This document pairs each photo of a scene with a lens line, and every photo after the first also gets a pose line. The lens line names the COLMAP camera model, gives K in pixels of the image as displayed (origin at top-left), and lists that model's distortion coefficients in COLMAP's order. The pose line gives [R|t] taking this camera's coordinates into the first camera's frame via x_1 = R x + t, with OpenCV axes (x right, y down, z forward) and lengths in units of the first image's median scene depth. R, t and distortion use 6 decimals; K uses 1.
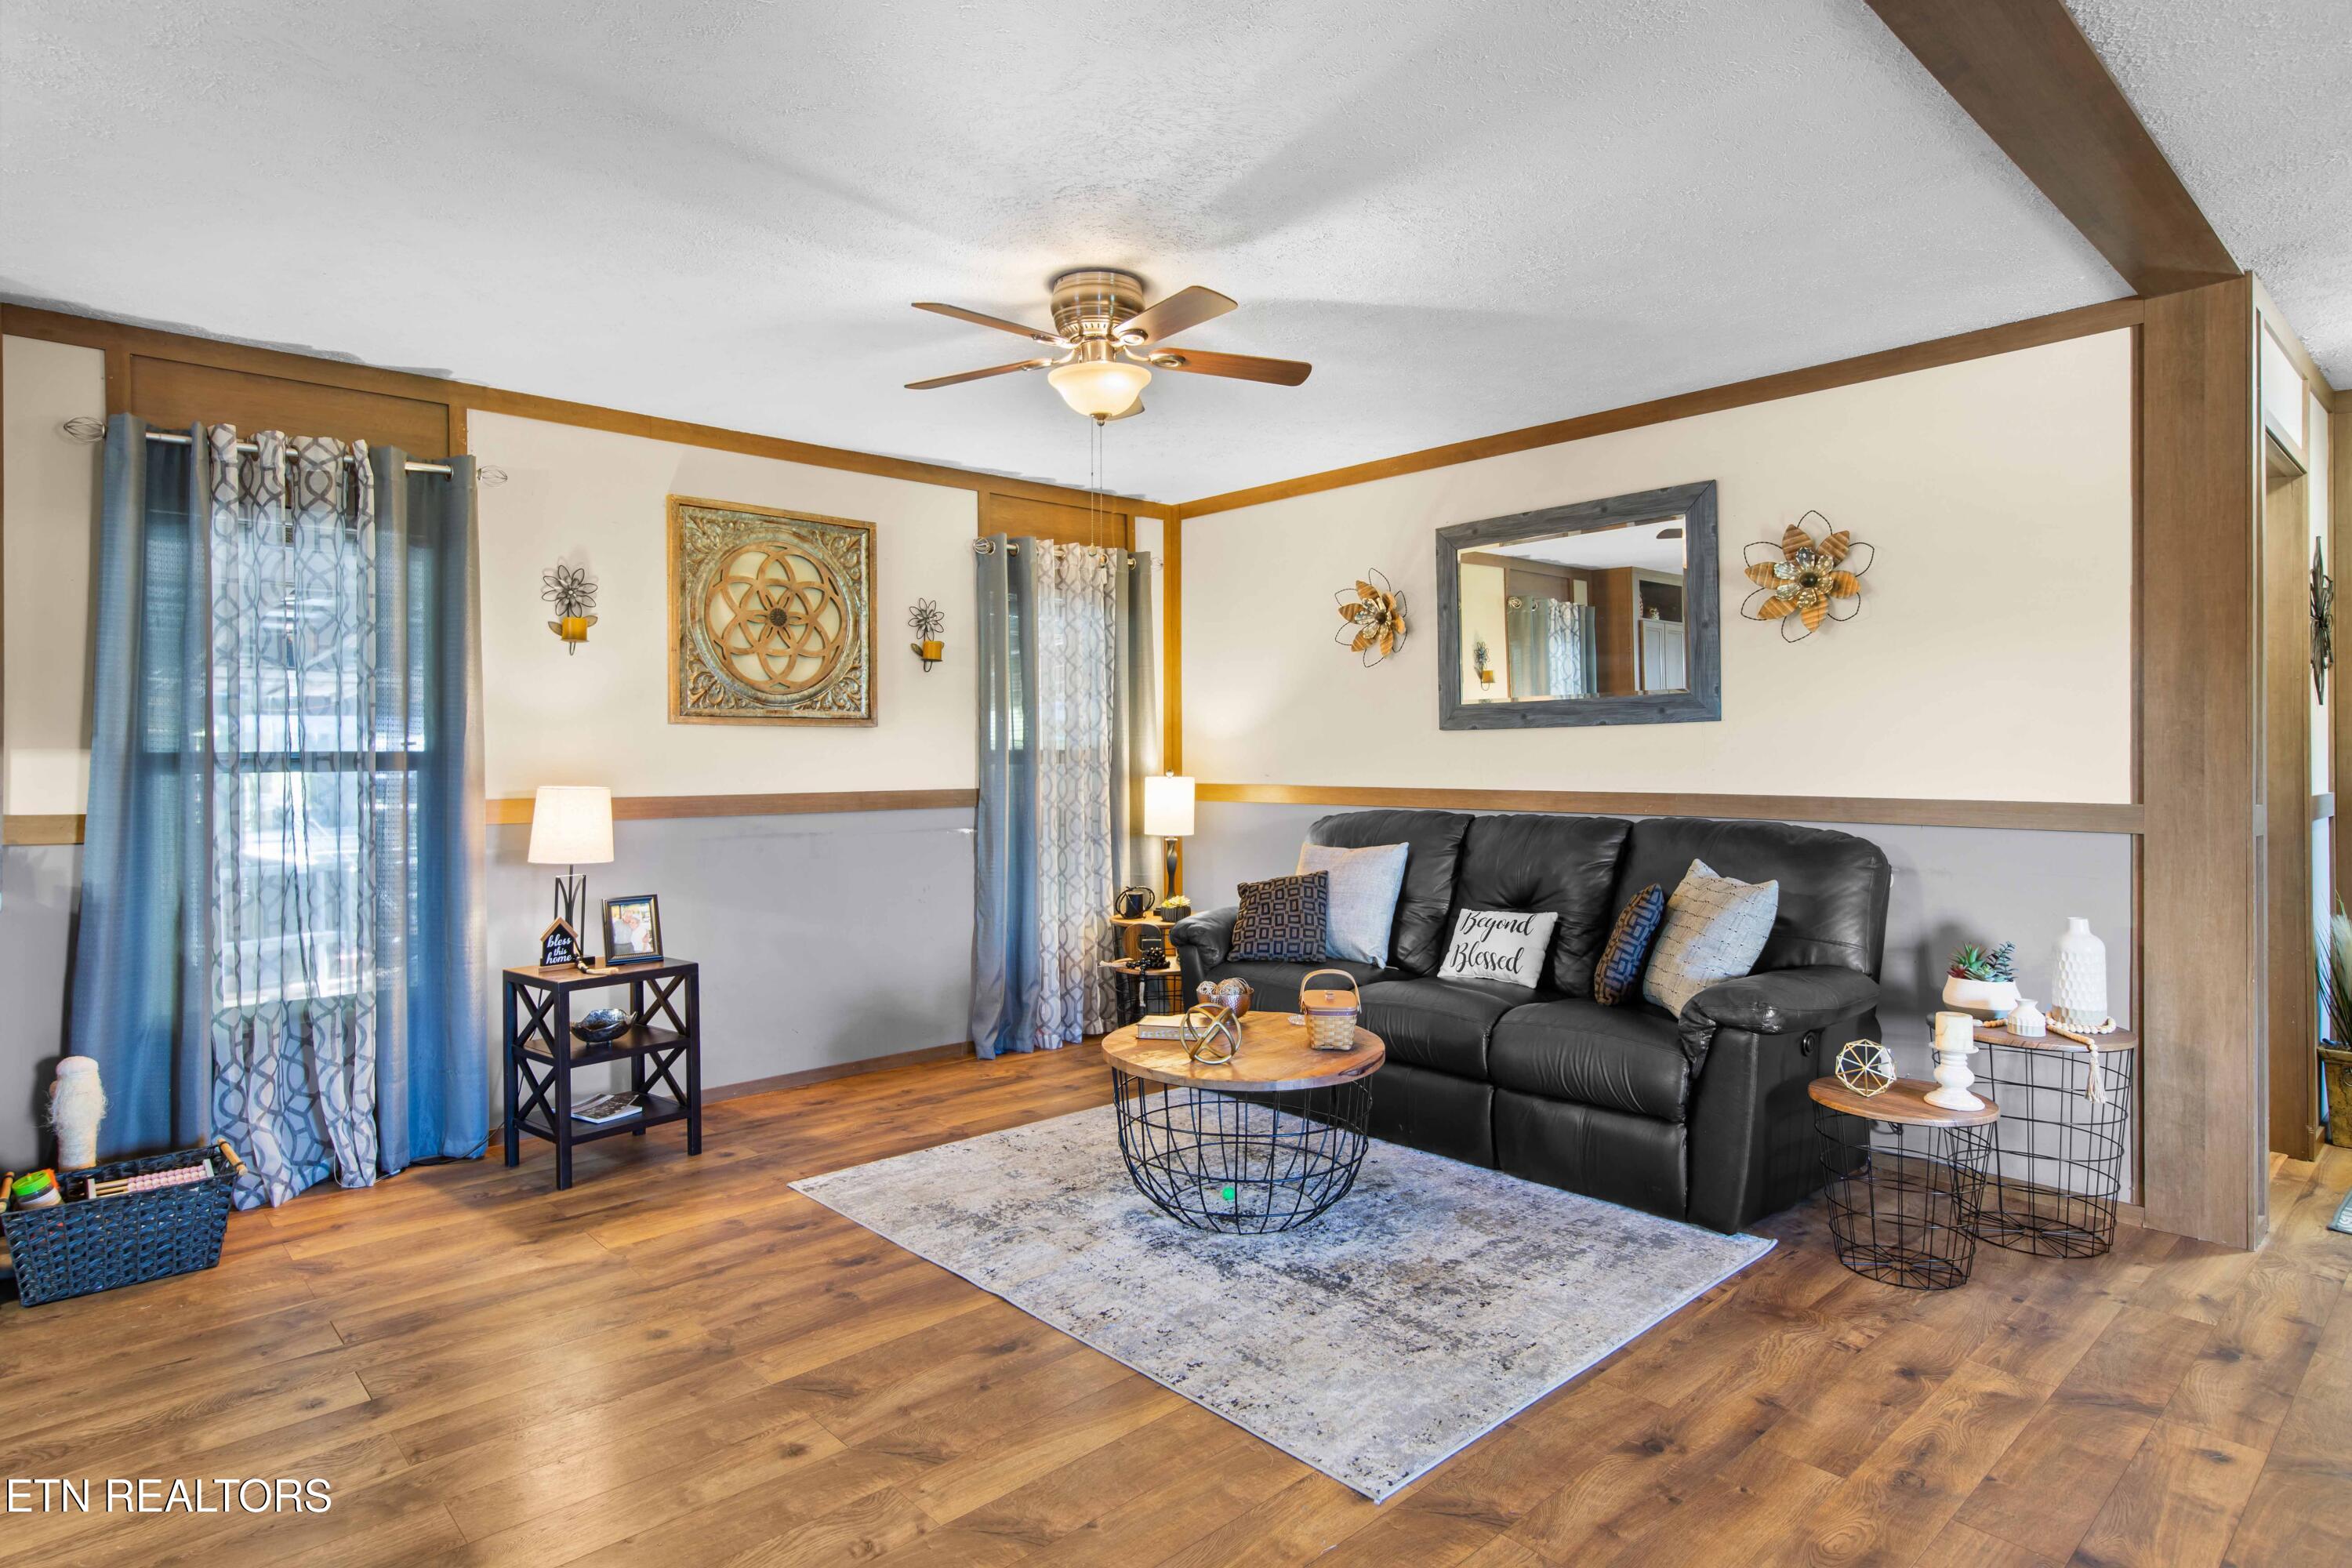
lens RADIAL K [[1264.6, 0, 1177.4], [0, 1264.6, 750.0], [0, 0, 1]] dist [0.005544, -0.000134]
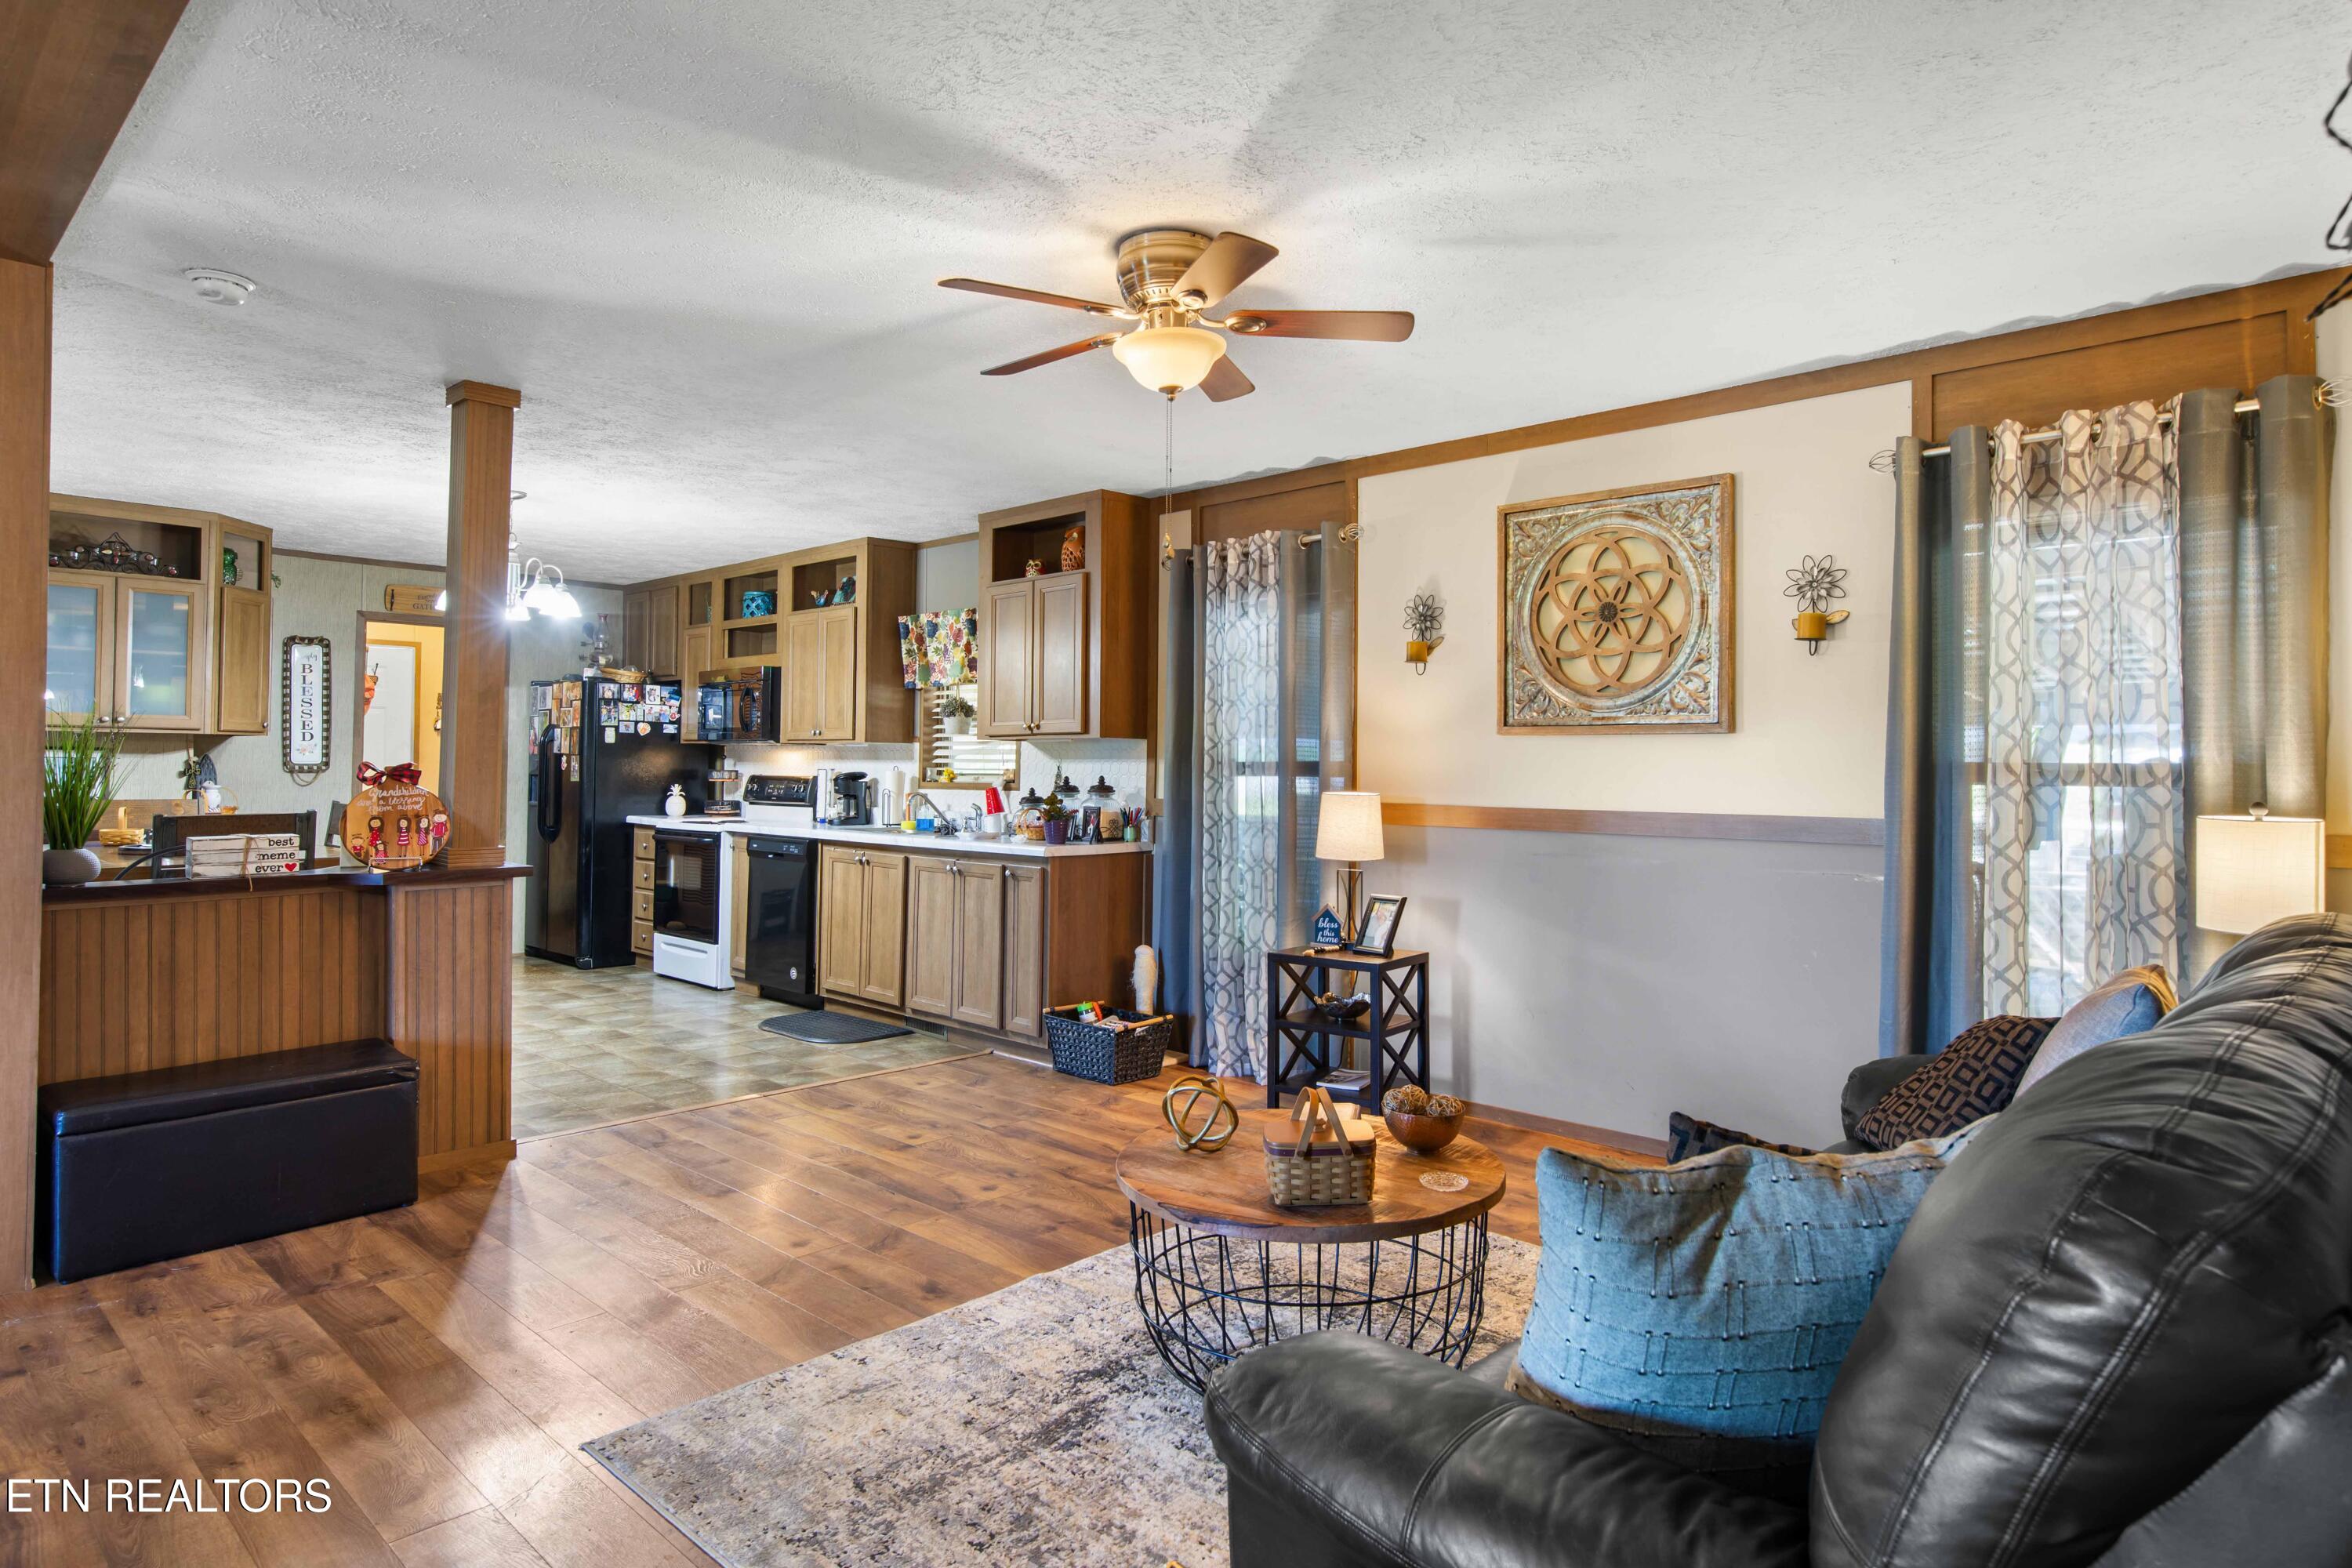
lens RADIAL K [[1337.6, 0, 1174.8], [0, 1337.6, 745.4], [0, 0, 1]] dist [0.005010, 0.001374]
pose [[0.064392, -0.009760, -0.997877, 0.726368], [-0.003511, 0.999944, -0.010007, -0.000980], [0.997918, 0.004148, 0.064355, 0.769640]]
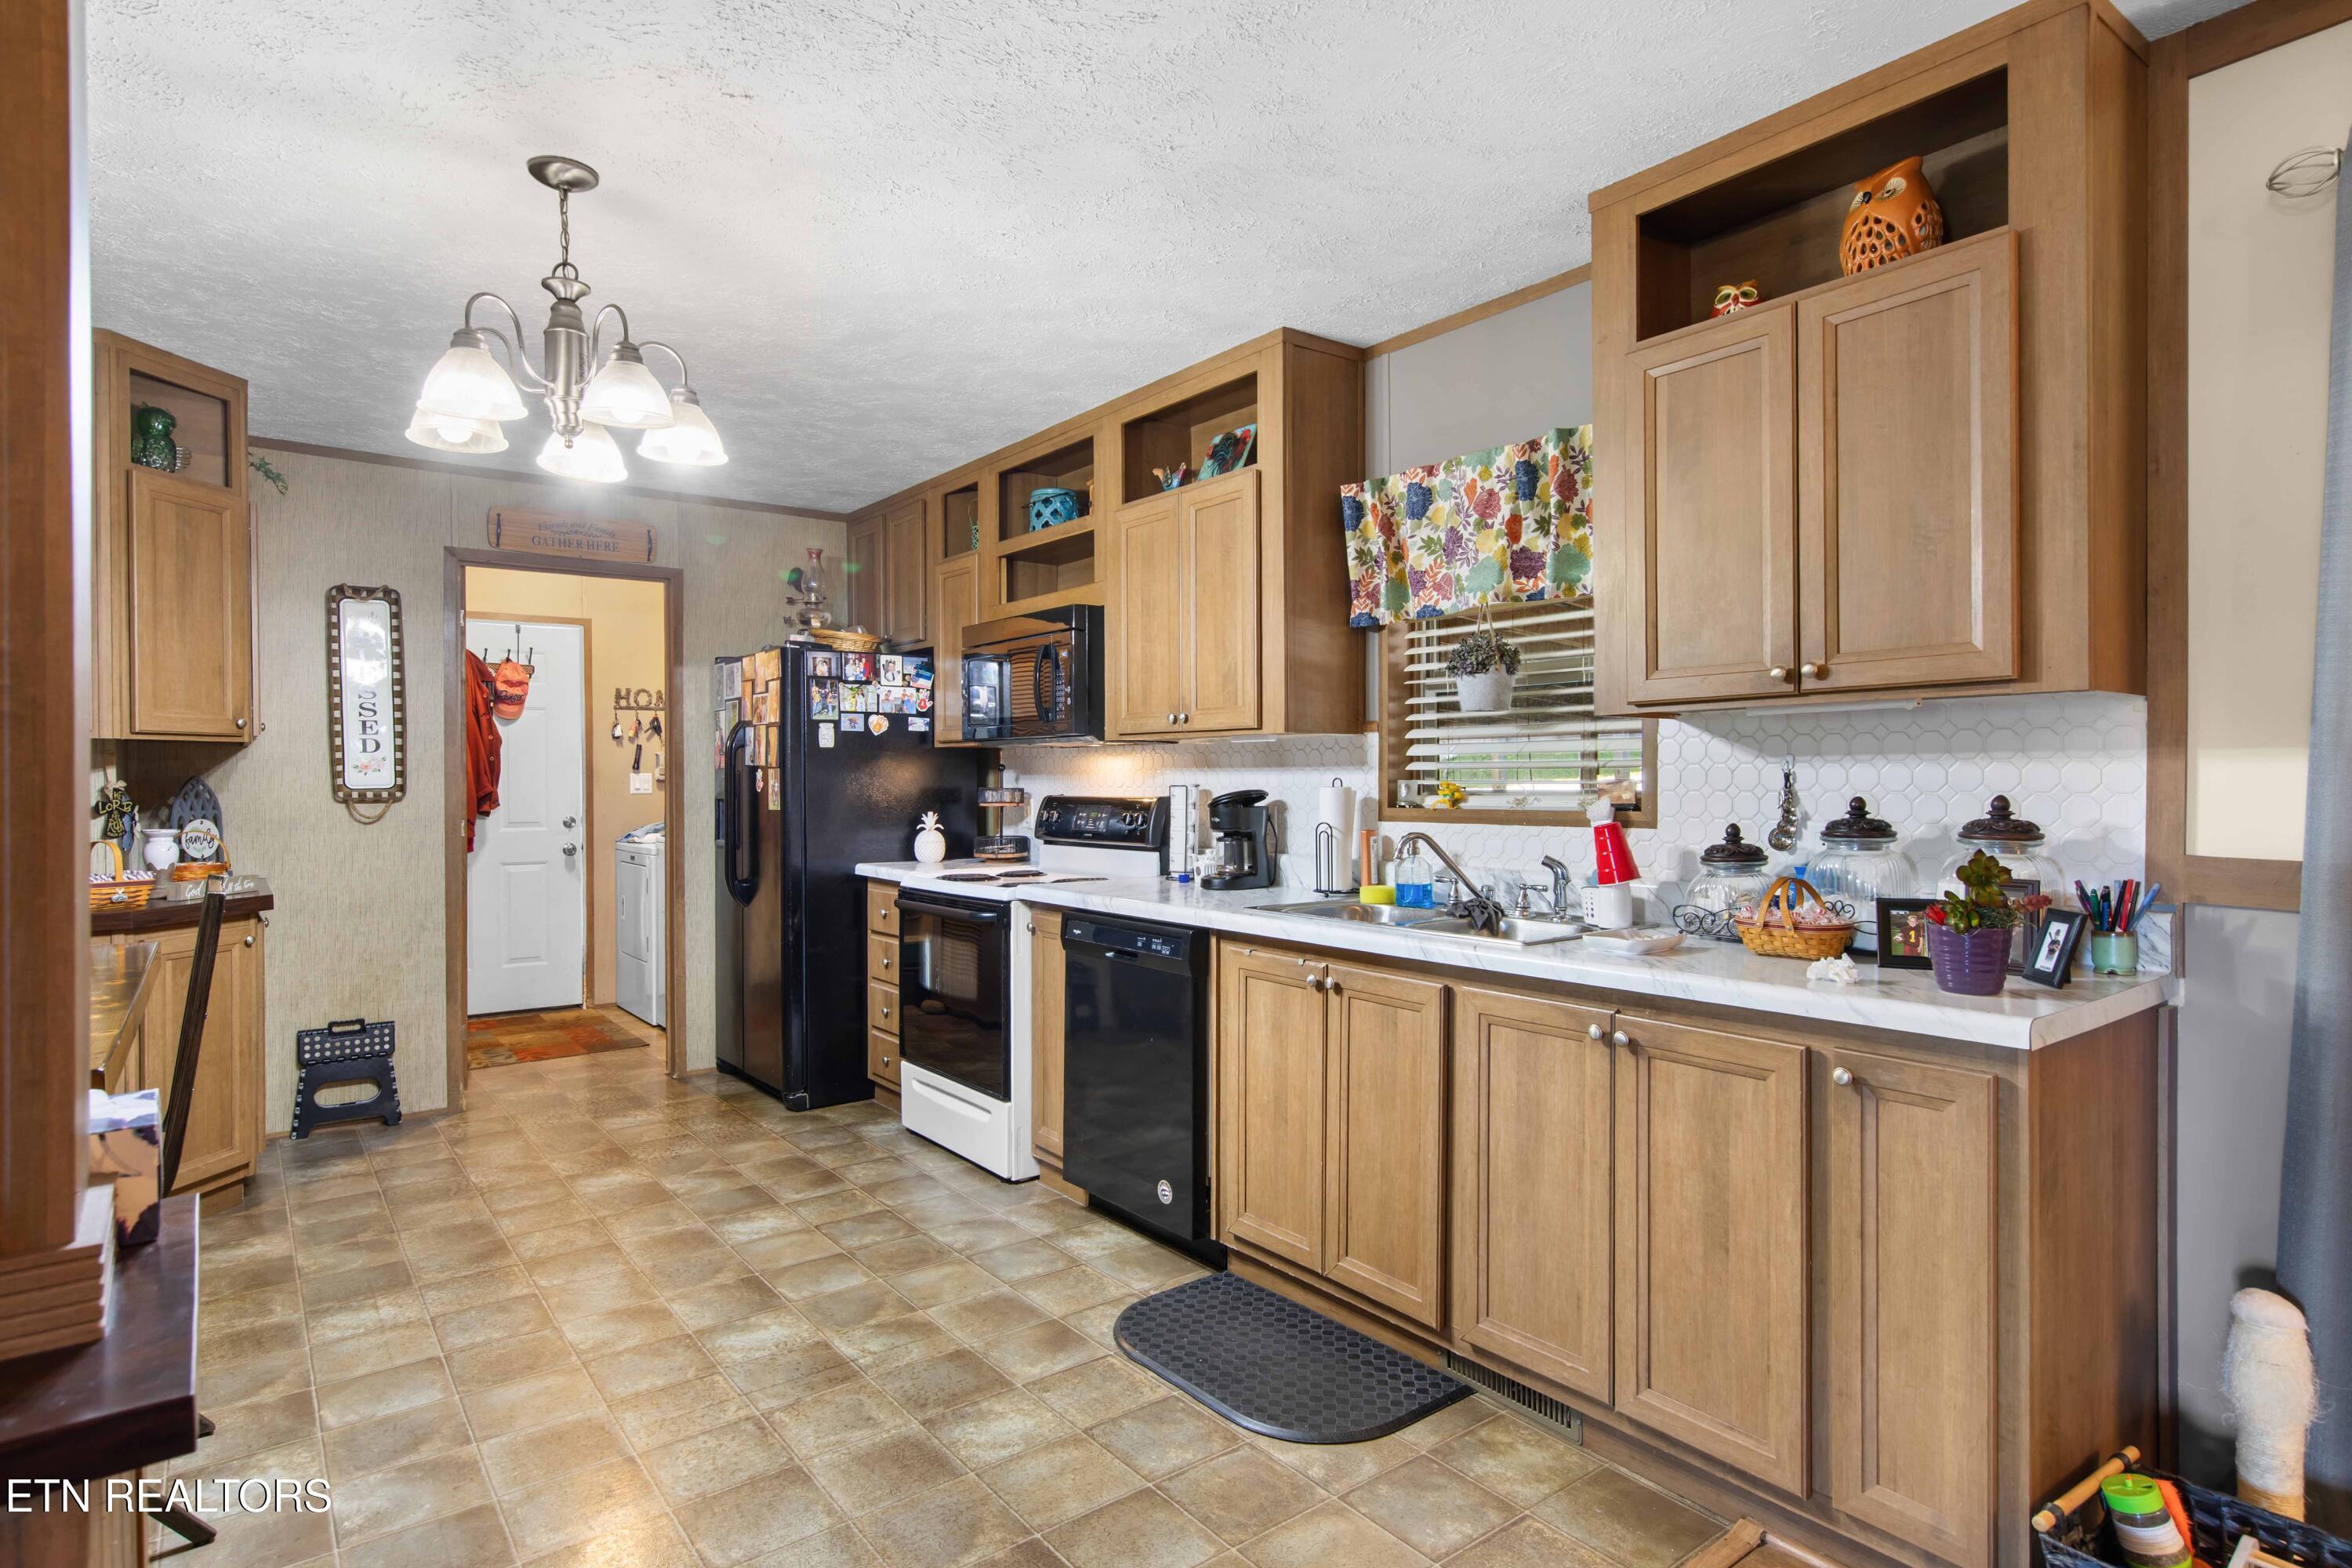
lens RADIAL K [[1248.2, 0, 1176.0], [0, 1248.2, 784.0], [0, 0, 1]] dist [0.008952, 0.000263]
pose [[-0.090466, 0.013360, -0.995810, -0.228064], [0.013229, 0.999838, 0.012212, 0.002220], [0.995812, -0.012069, -0.090628, 0.474761]]
